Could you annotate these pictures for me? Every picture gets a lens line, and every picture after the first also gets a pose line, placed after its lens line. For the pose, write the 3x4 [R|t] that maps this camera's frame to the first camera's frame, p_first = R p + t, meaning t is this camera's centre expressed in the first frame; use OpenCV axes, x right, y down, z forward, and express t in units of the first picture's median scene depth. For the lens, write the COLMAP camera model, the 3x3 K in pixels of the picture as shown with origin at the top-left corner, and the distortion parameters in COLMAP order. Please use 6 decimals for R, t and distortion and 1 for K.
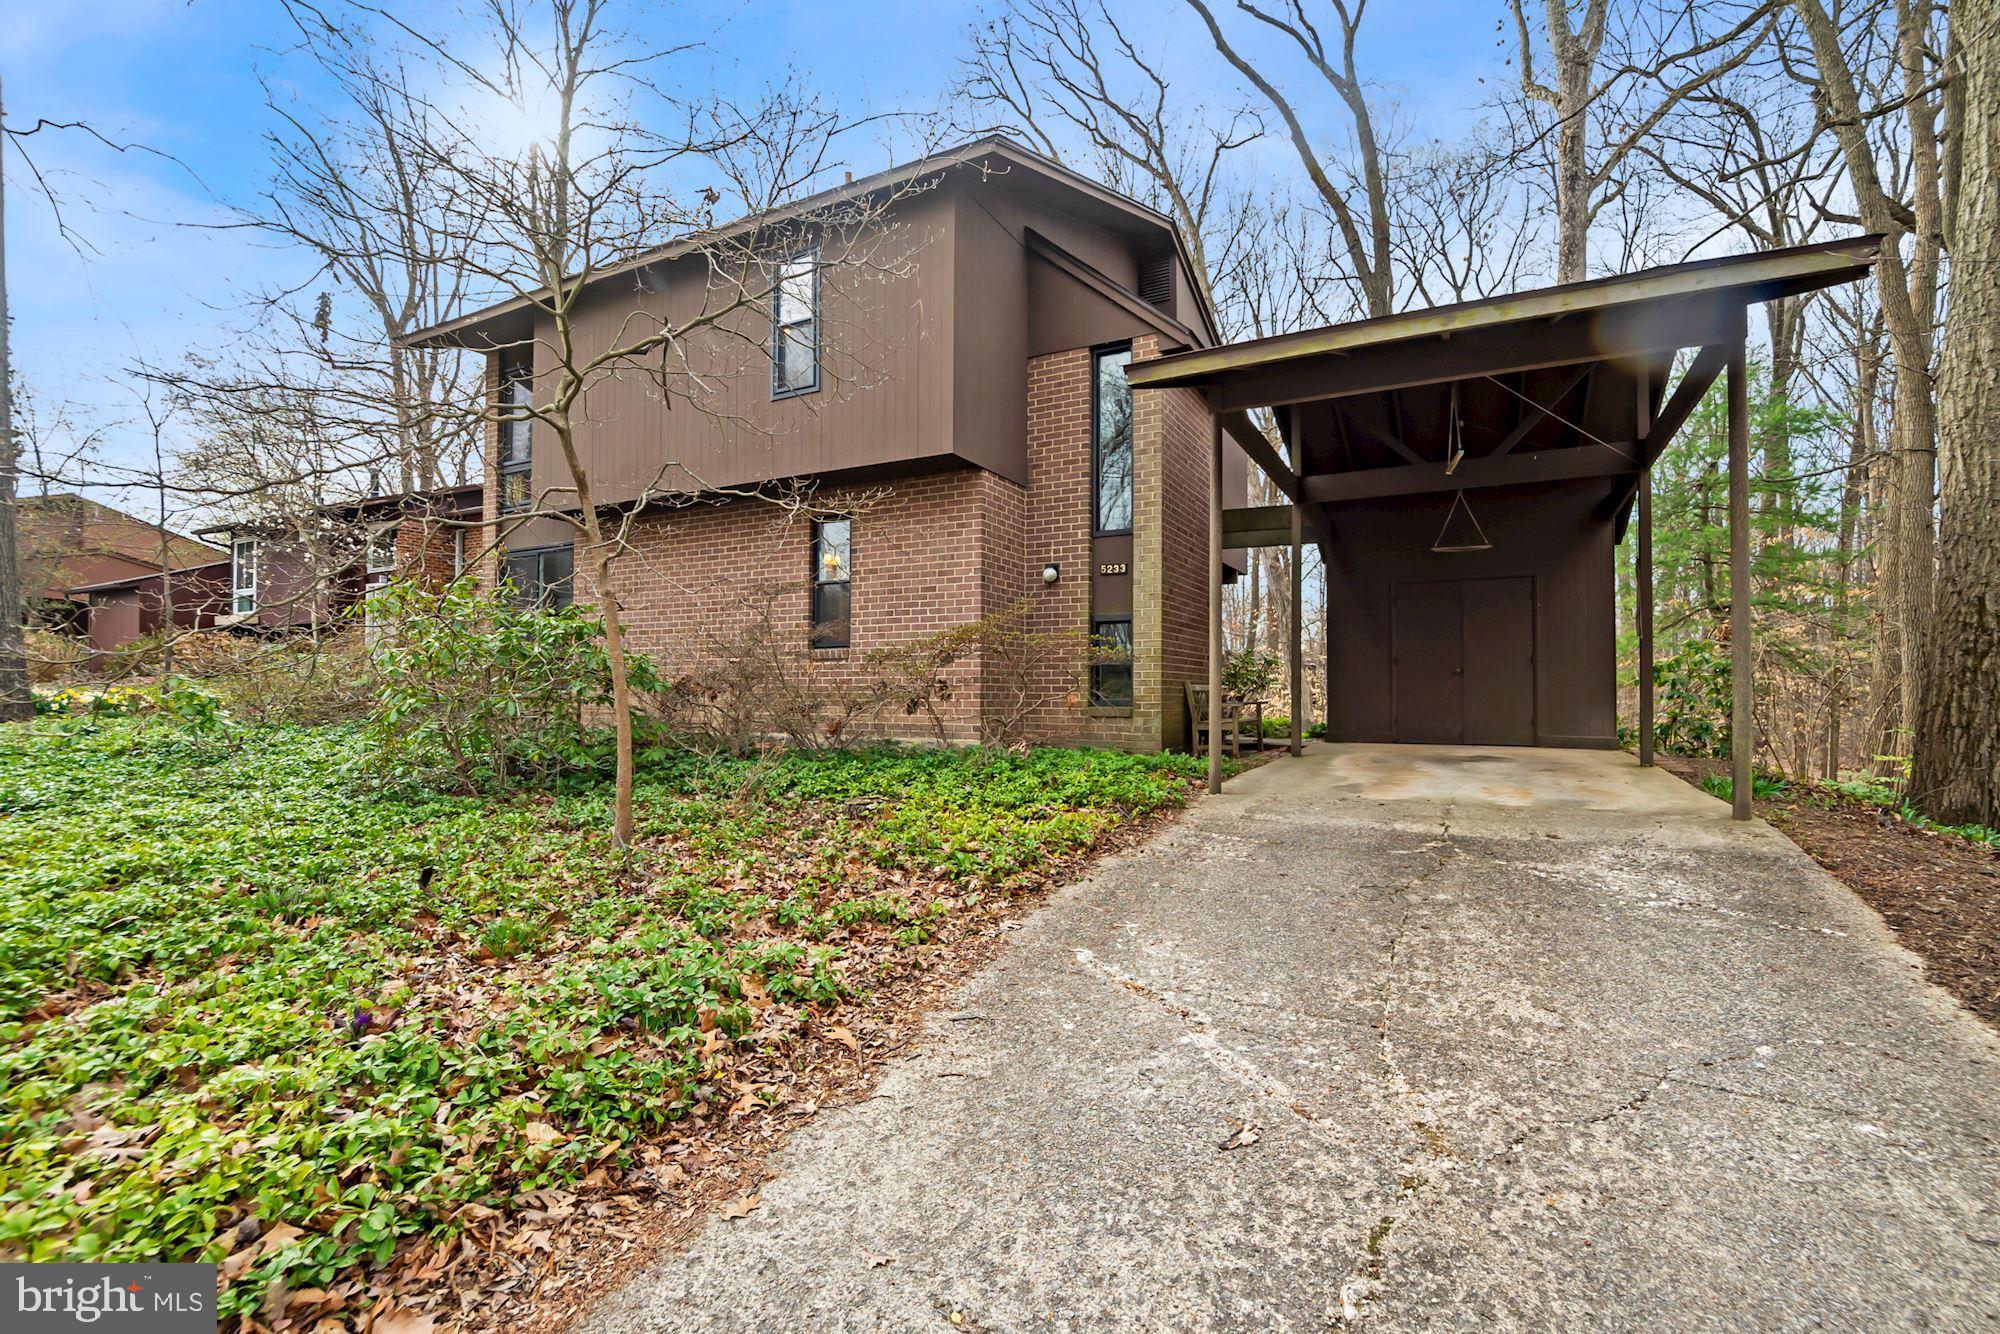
lens RADIAL K [[913.4, 0, 1000.0], [0, 913.4, 667.0], [0, 0, 1]] dist [-0.014738, 0.001046]
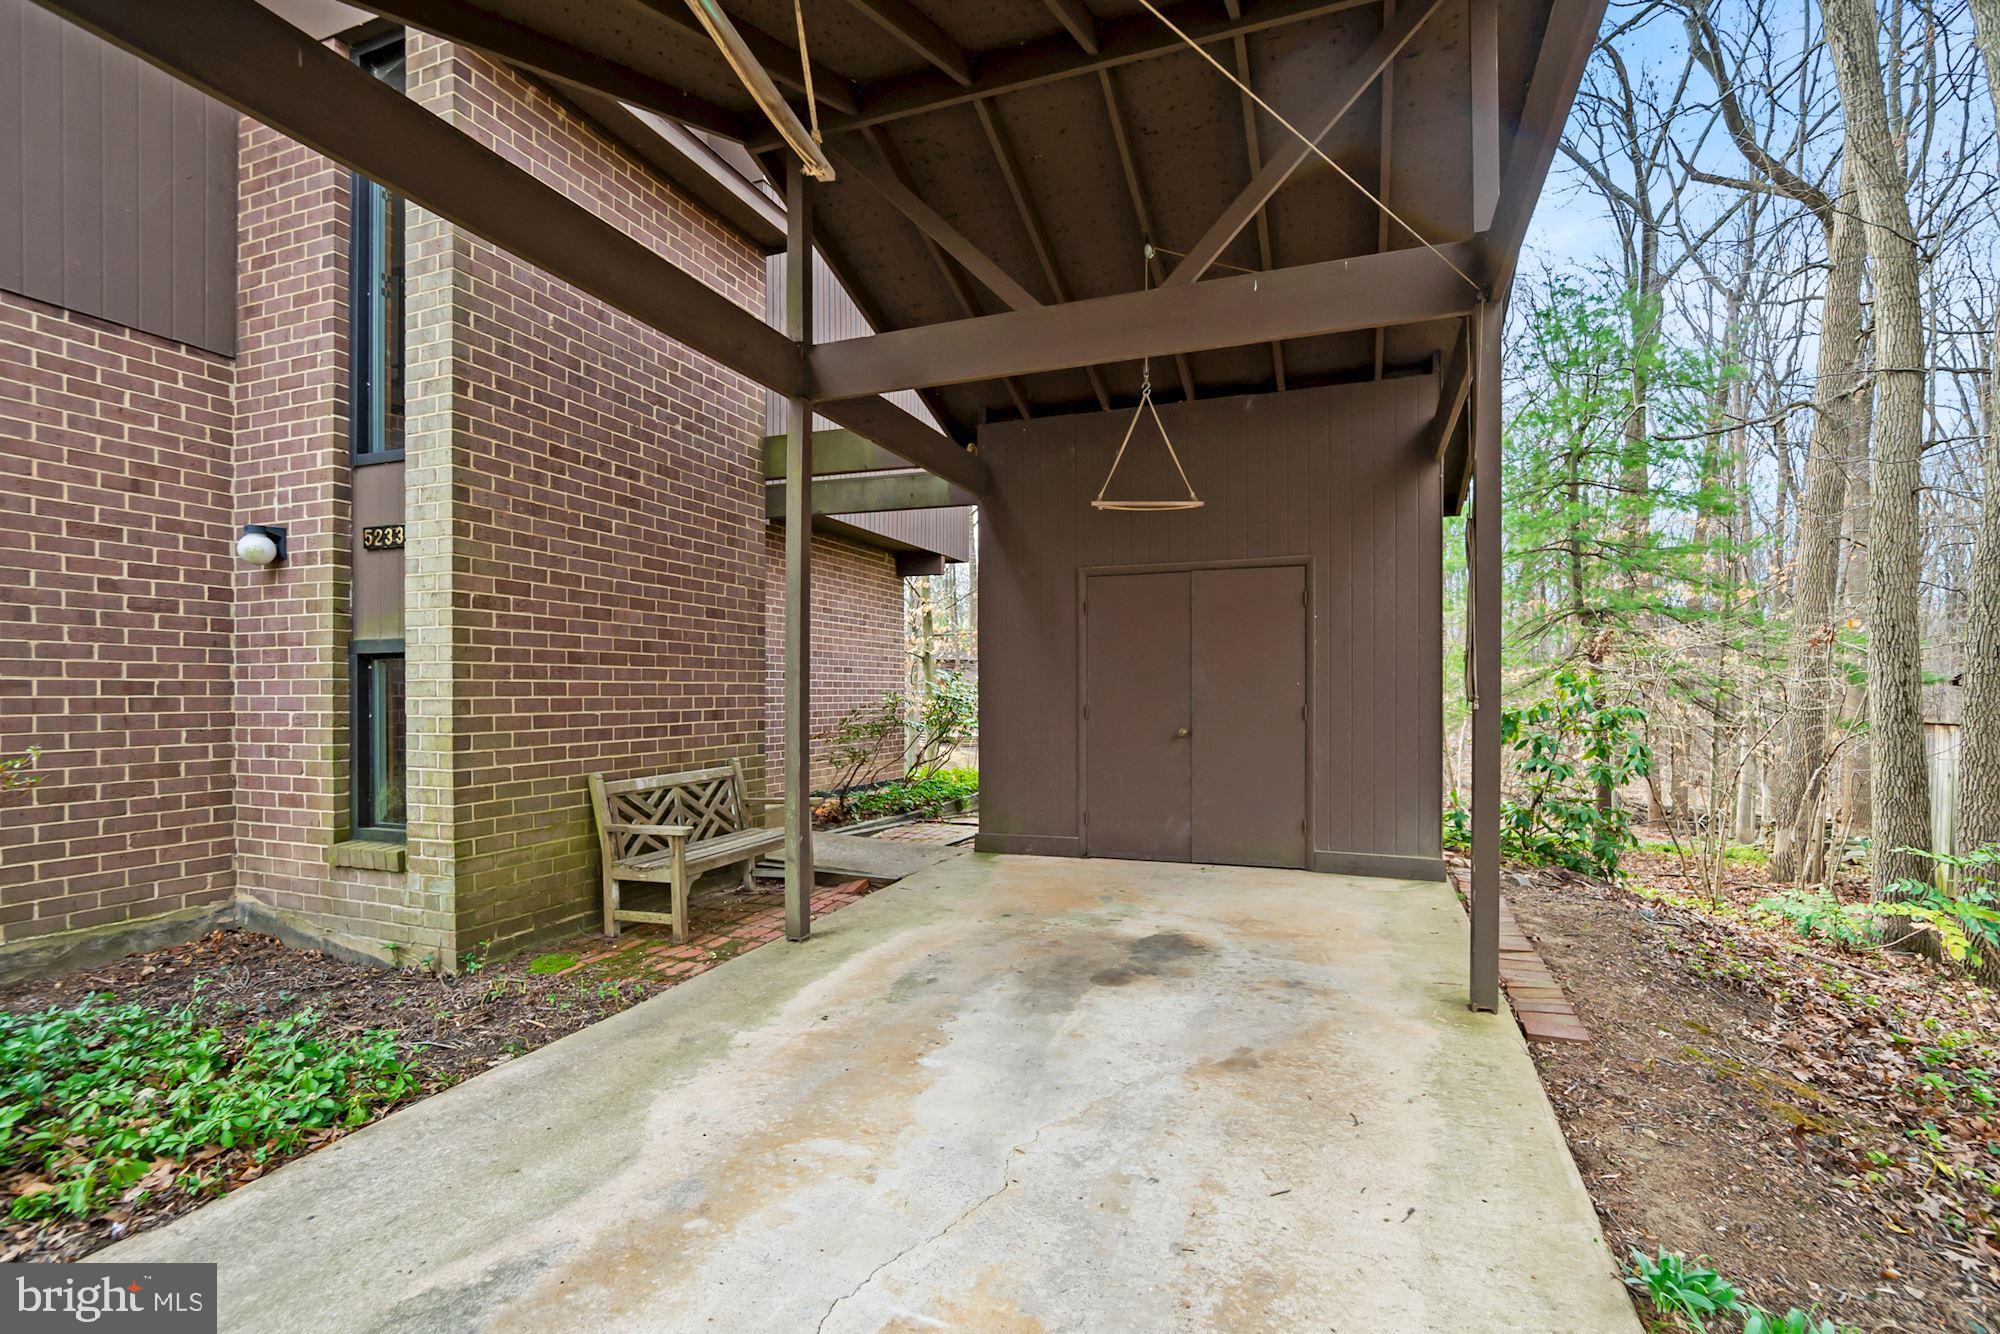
lens RADIAL K [[913.3, 0, 1007.4], [0, 913.3, 705.8], [0, 0, 1]] dist [-0.020981, 0.005913]
pose [[0.992344, -0.009474, 0.123142, 0.337225], [0.003592, 0.998846, 0.047903, -0.040429], [-0.123454, -0.047094, 0.991232, 0.468762]]
